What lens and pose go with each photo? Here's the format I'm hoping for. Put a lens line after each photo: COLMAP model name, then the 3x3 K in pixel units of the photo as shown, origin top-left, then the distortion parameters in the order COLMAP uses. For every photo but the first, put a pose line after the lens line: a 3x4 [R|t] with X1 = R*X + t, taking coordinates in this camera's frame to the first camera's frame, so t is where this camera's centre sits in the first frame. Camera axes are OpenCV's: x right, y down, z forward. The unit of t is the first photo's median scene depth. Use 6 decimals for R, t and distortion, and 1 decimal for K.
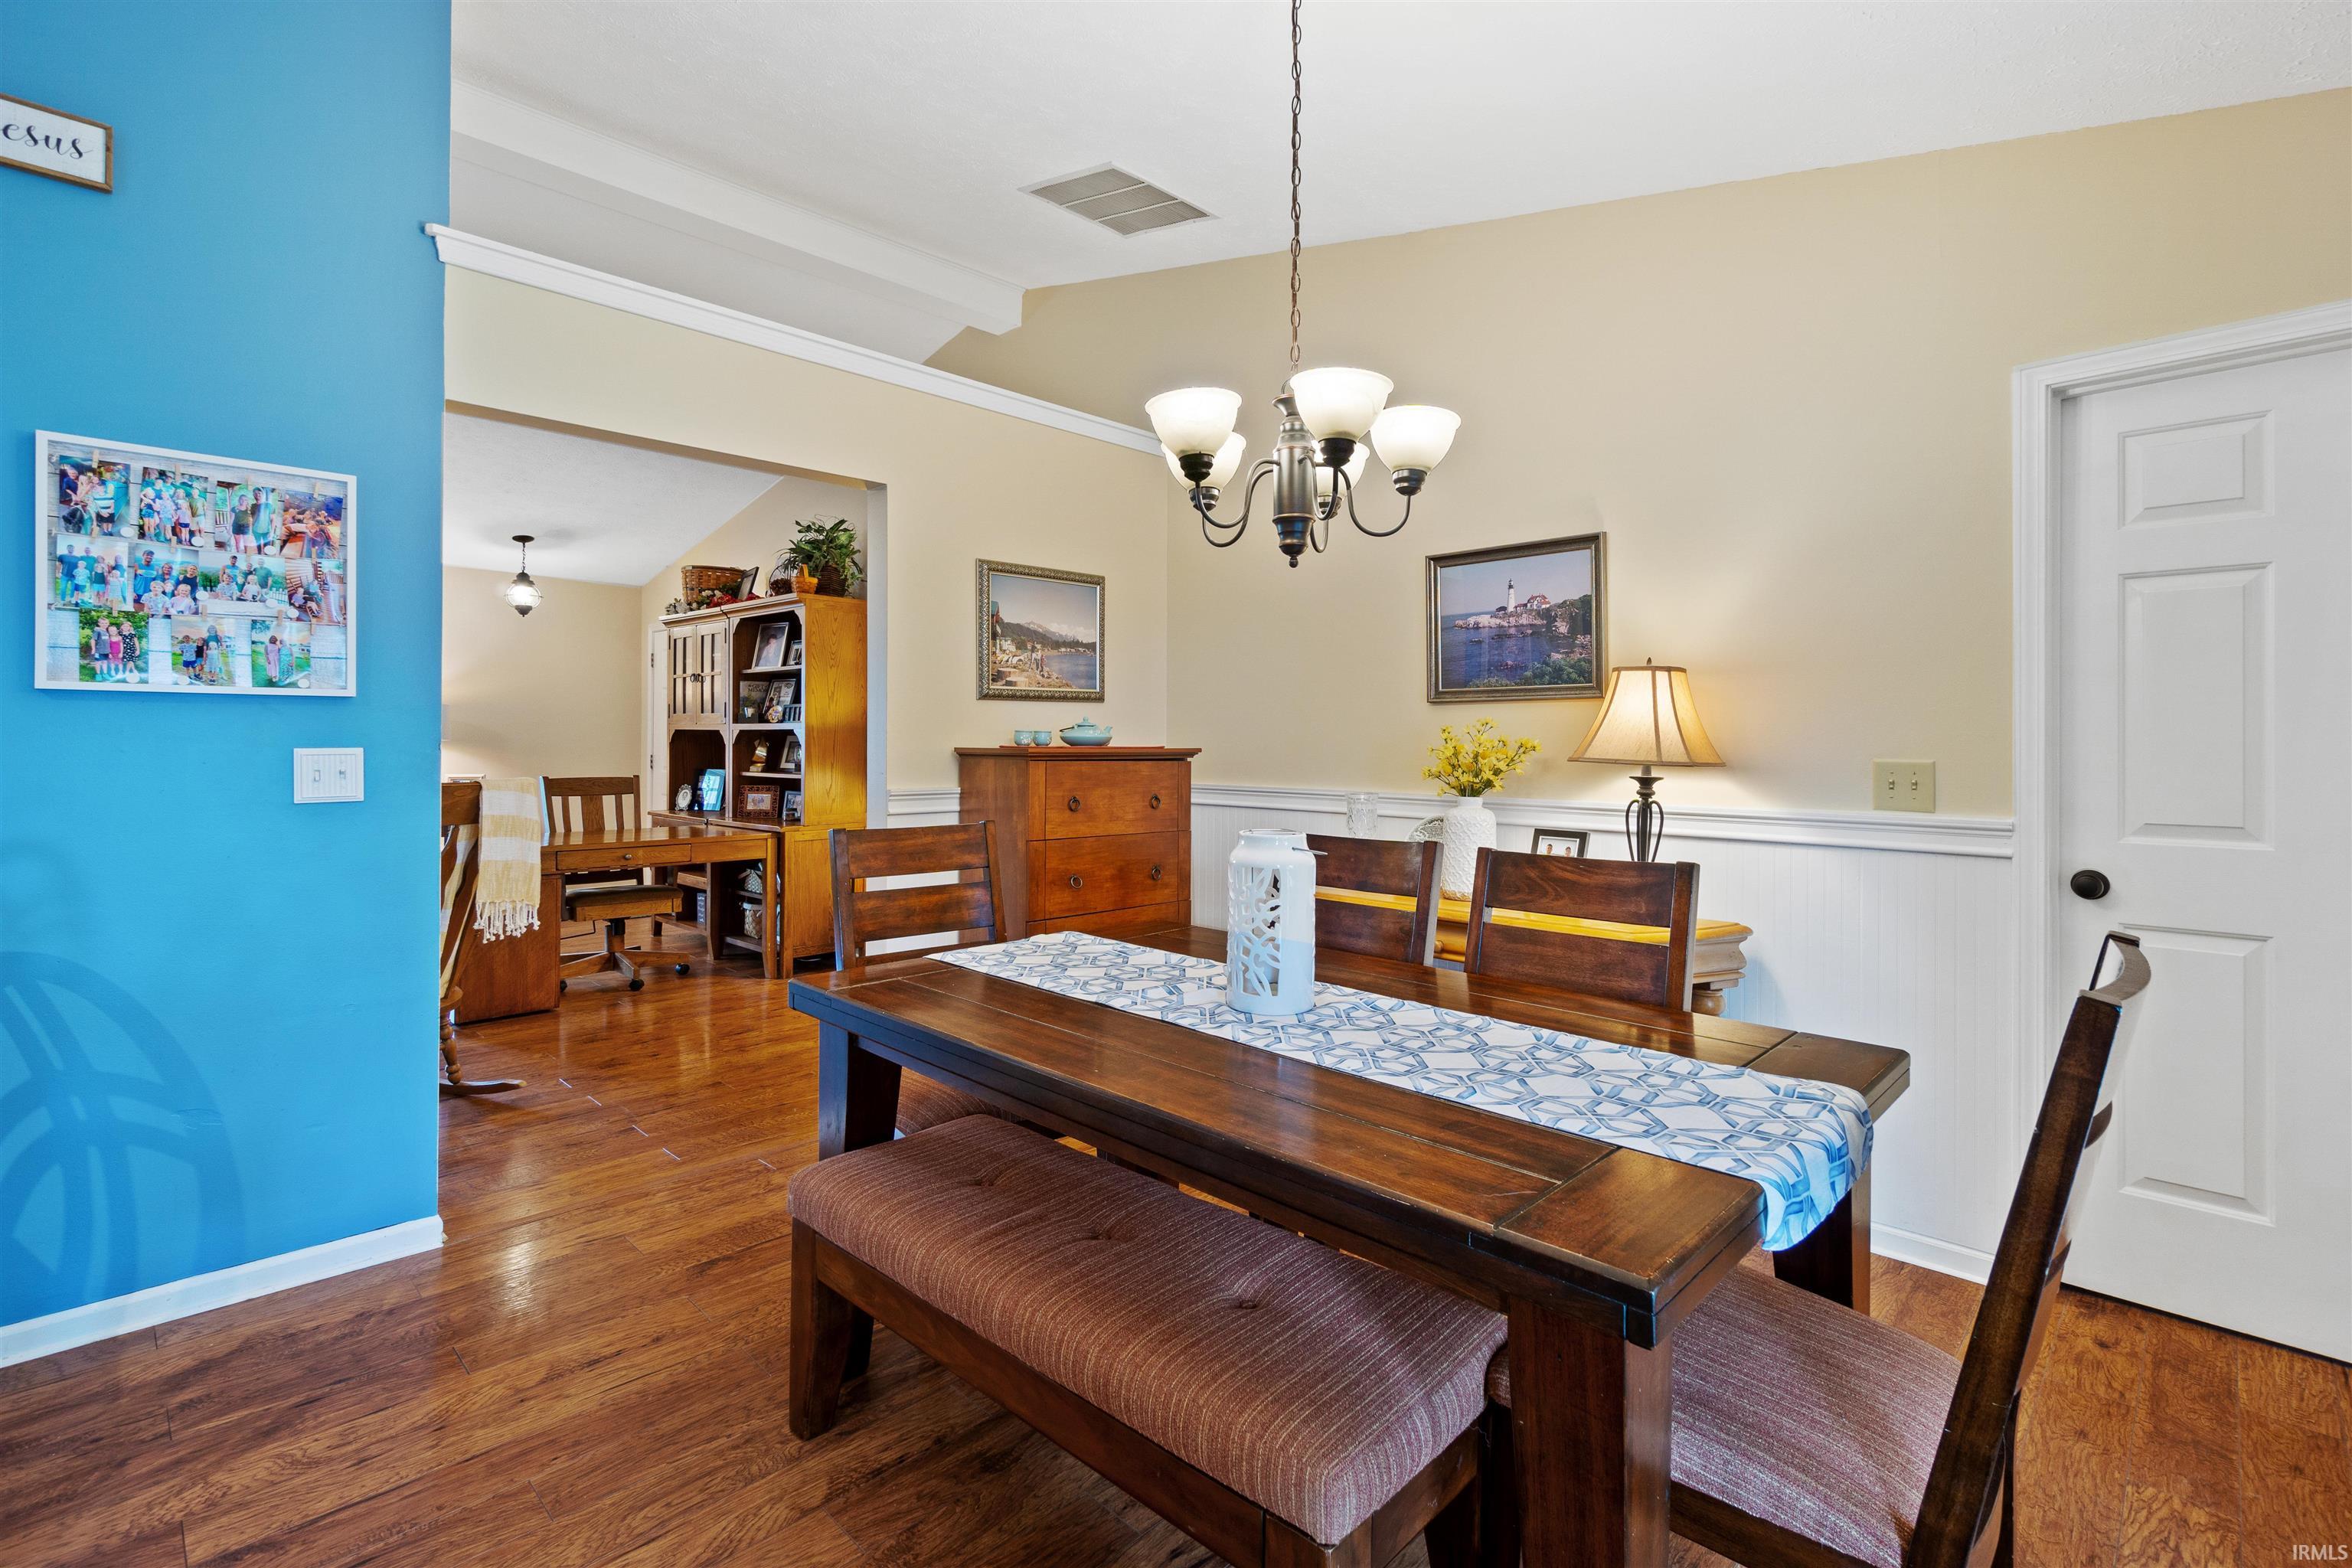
lens RADIAL K [[1064.5, 0, 1163.4], [0, 1064.5, 736.8], [0, 0, 1]] dist [0.007451, -0.001867]
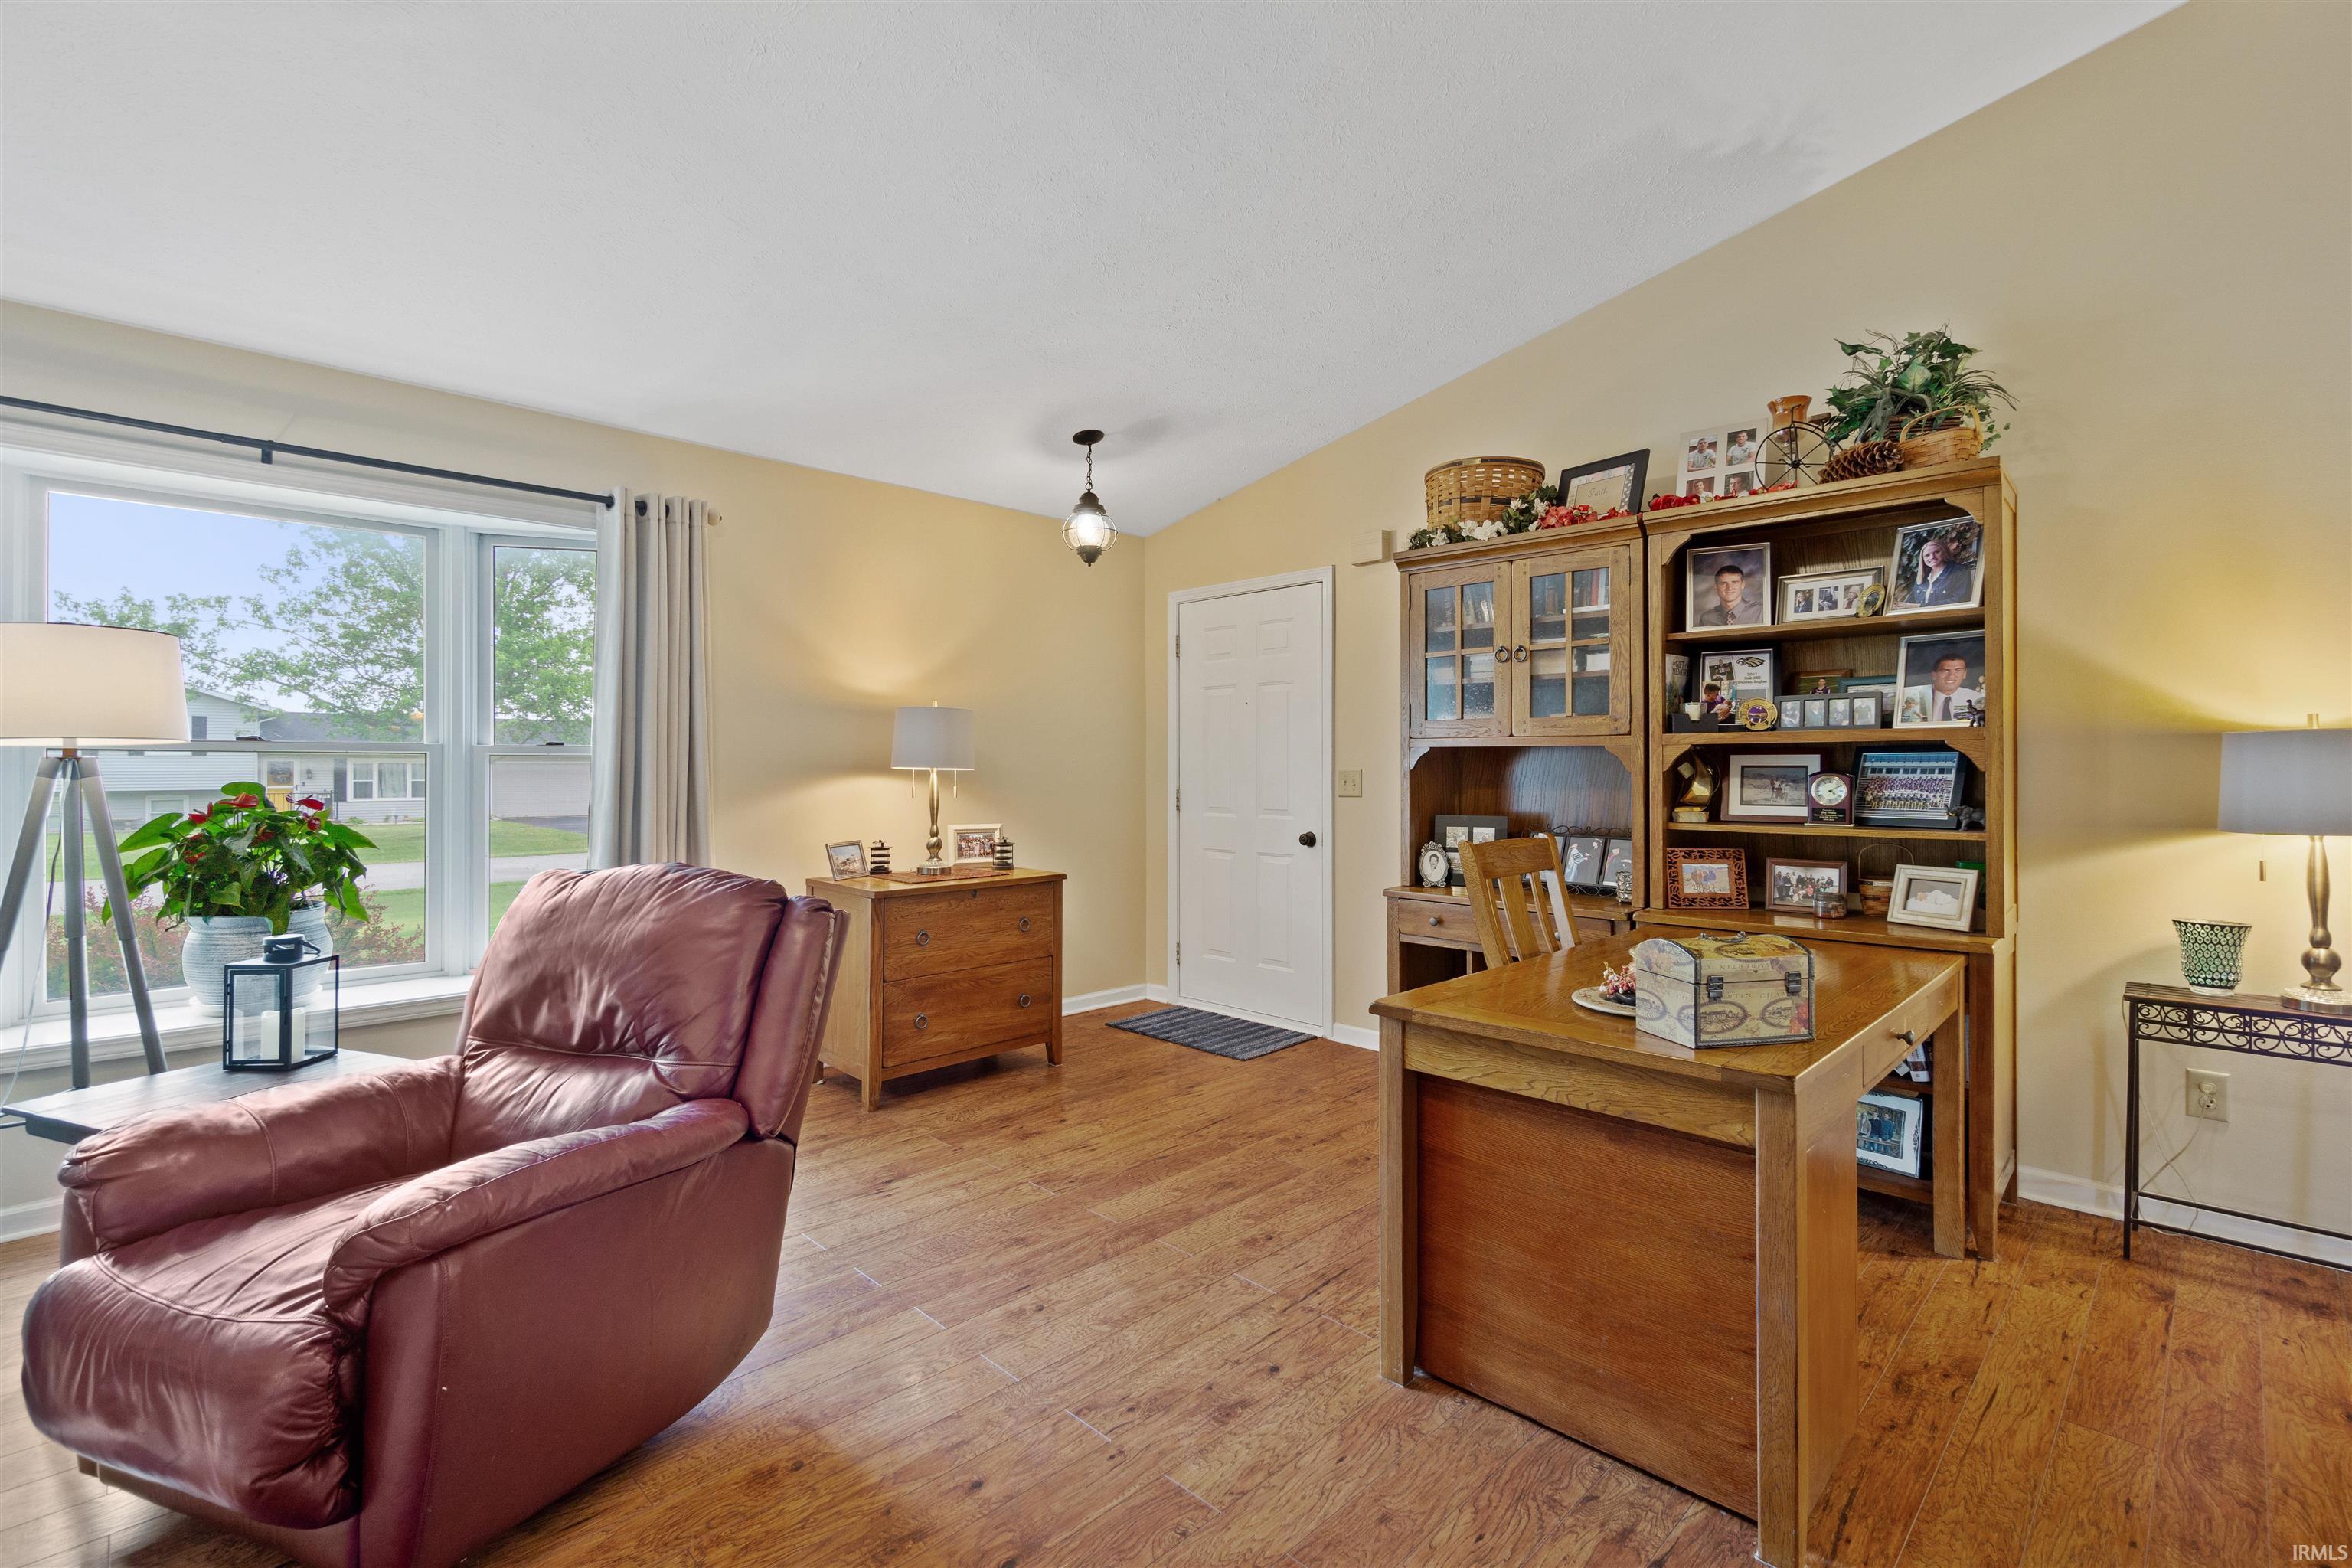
lens RADIAL K [[1064.5, 0, 1168.6], [0, 1064.5, 749.4], [0, 0, 1]] dist [0.007451, -0.001867]
pose [[0.999950, -0.010025, 0.000026, -1.311653], [0.010025, 0.999882, -0.011603, -0.001680], [0.000091, 0.011603, 0.999933, 0.935151]]
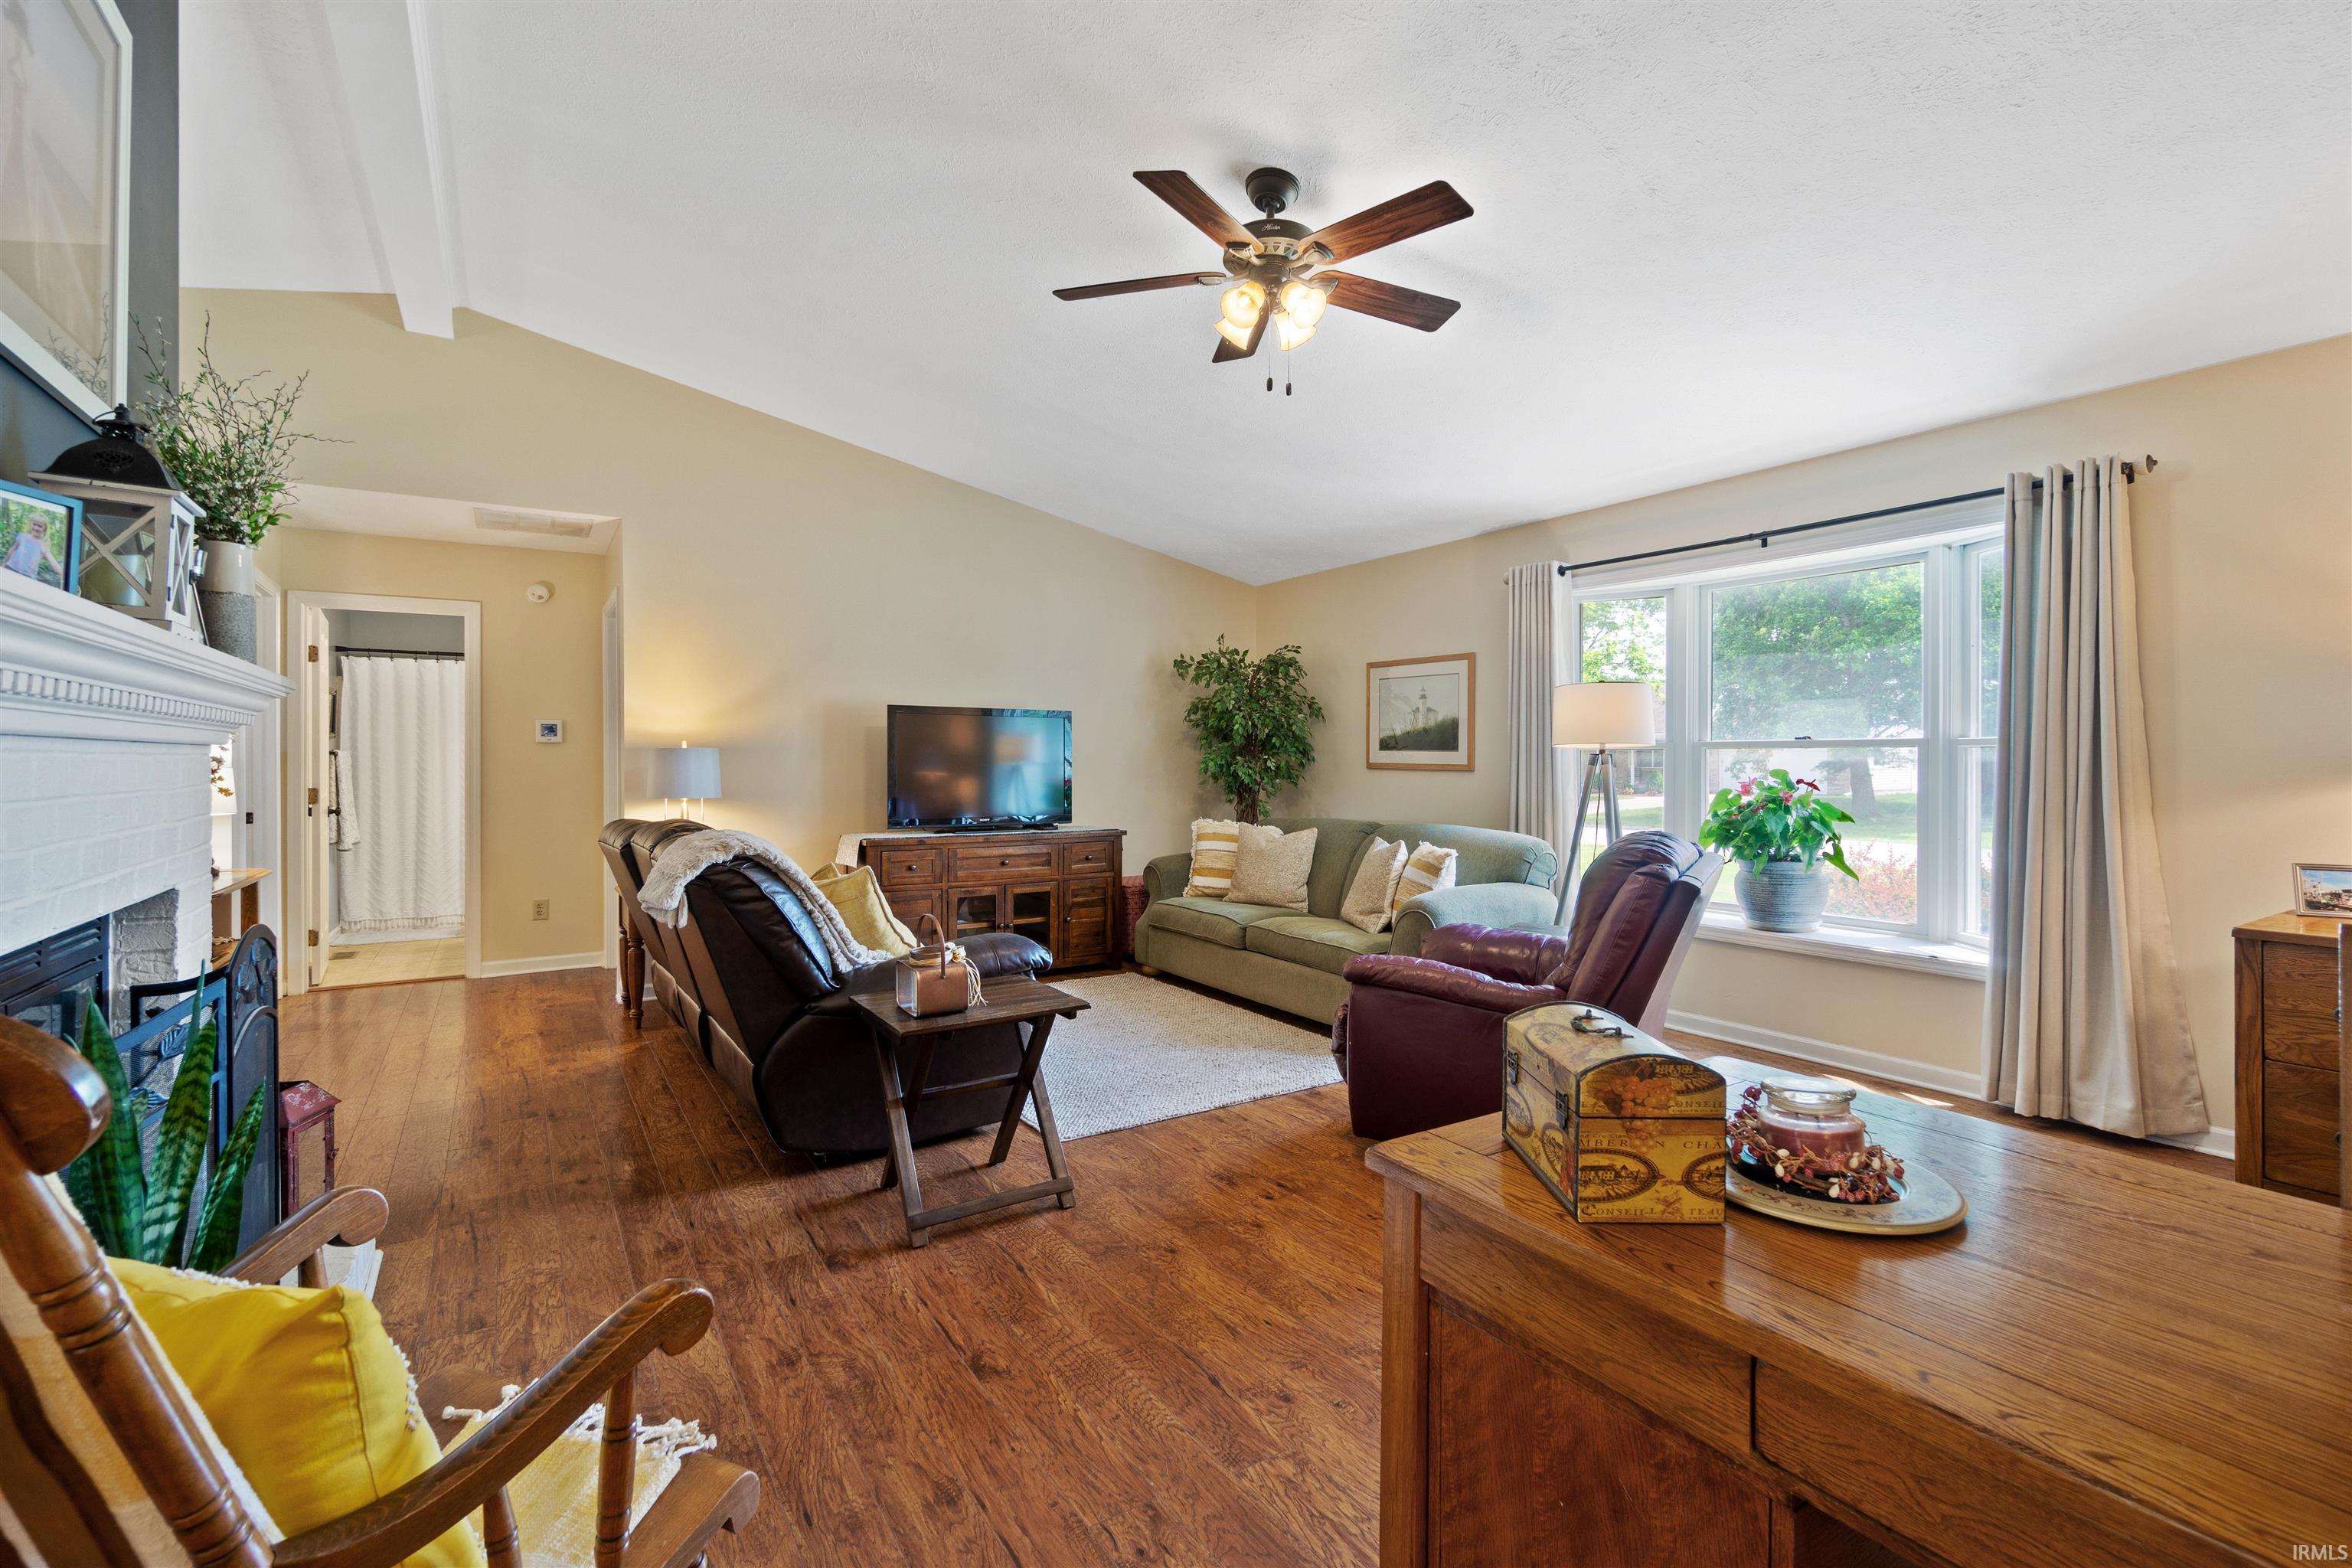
lens RADIAL K [[1064.5, 0, 1190.2], [0, 1064.5, 766.1], [0, 0, 1]] dist [0.007451, -0.001867]
pose [[-0.215532, -0.003260, -0.976491, -0.573658], [0.003499, 0.999985, -0.004110, 0.007260], [0.976491, -0.004303, -0.215517, 1.497987]]
